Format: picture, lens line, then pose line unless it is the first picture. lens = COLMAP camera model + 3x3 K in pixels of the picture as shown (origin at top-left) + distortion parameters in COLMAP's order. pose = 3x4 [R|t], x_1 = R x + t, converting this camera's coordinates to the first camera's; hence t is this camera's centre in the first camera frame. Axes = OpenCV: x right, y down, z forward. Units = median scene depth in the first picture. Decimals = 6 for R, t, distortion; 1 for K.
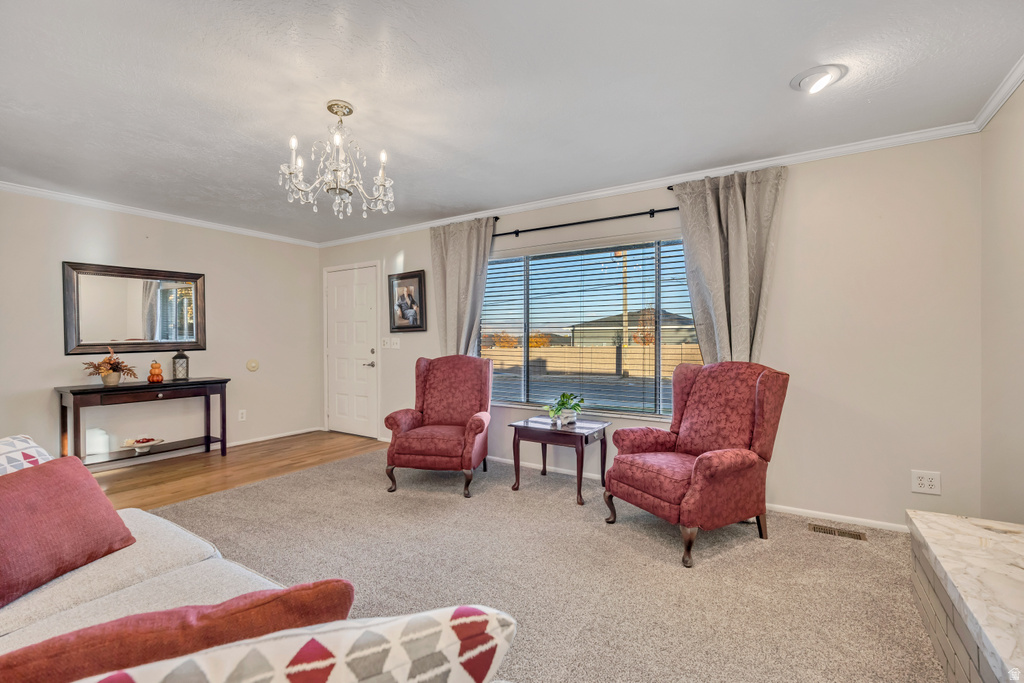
lens RADIAL K [[459.0, 0, 508.3], [0, 459.0, 335.4], [0, 0, 1]] dist [-0.012827, 0.000255]
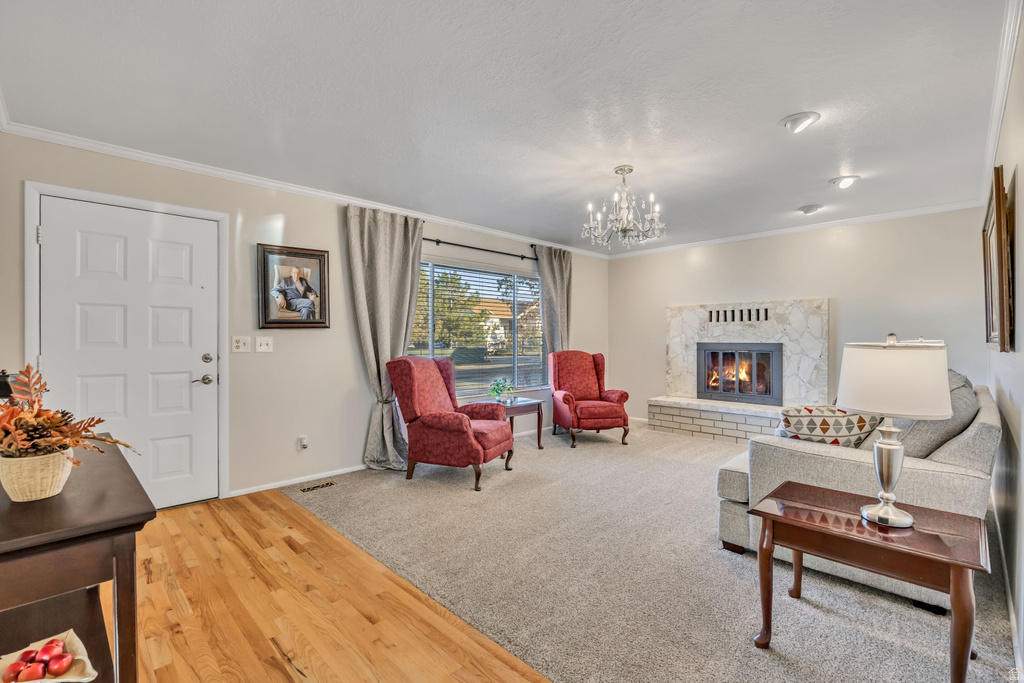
lens RADIAL K [[459.0, 0, 508.3], [0, 459.0, 335.4], [0, 0, 1]] dist [-0.012827, 0.000255]
pose [[0.213731, 0.005244, 0.976878, -0.875761], [-0.013177, 0.999910, -0.002485, 0.000819], [-0.976804, -0.012341, 0.213781, 0.514438]]
